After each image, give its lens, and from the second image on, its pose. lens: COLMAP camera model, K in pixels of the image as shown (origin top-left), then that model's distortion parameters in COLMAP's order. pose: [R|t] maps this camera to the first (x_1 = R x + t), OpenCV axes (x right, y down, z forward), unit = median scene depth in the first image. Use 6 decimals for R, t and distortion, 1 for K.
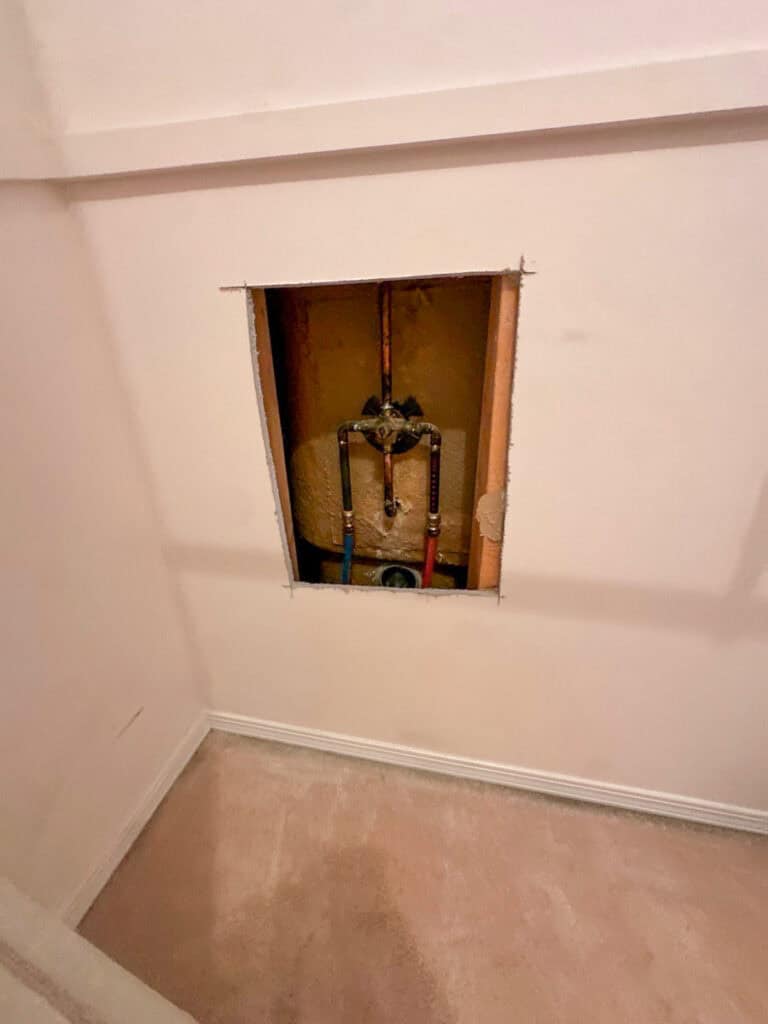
lens RADIAL K [[409.6, 0, 380.7], [0, 409.6, 511.4], [0, 0, 1]] dist [-0.004011, 0.000332]
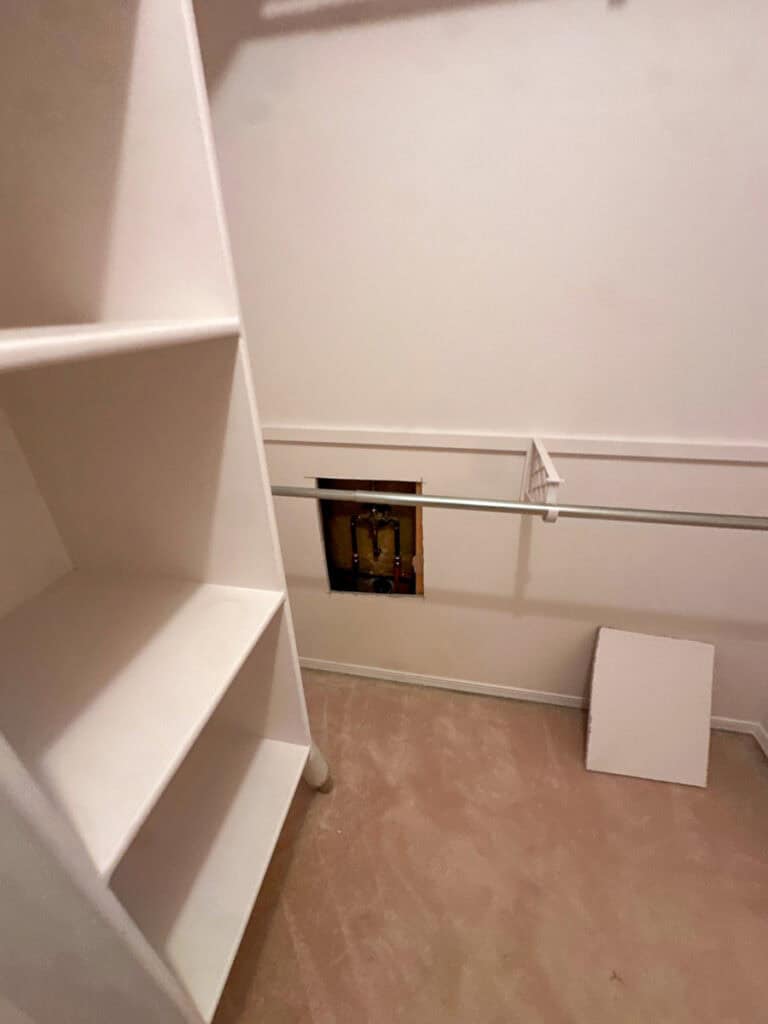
lens RADIAL K [[409.6, 0, 387.6], [0, 409.6, 511.2], [0, 0, 1]] dist [-0.004011, 0.000332]
pose [[0.999598, -0.008066, 0.027192, 0.024681], [0.006590, 0.998522, 0.053947, -0.317791], [-0.027587, -0.053746, 0.998173, -0.996864]]
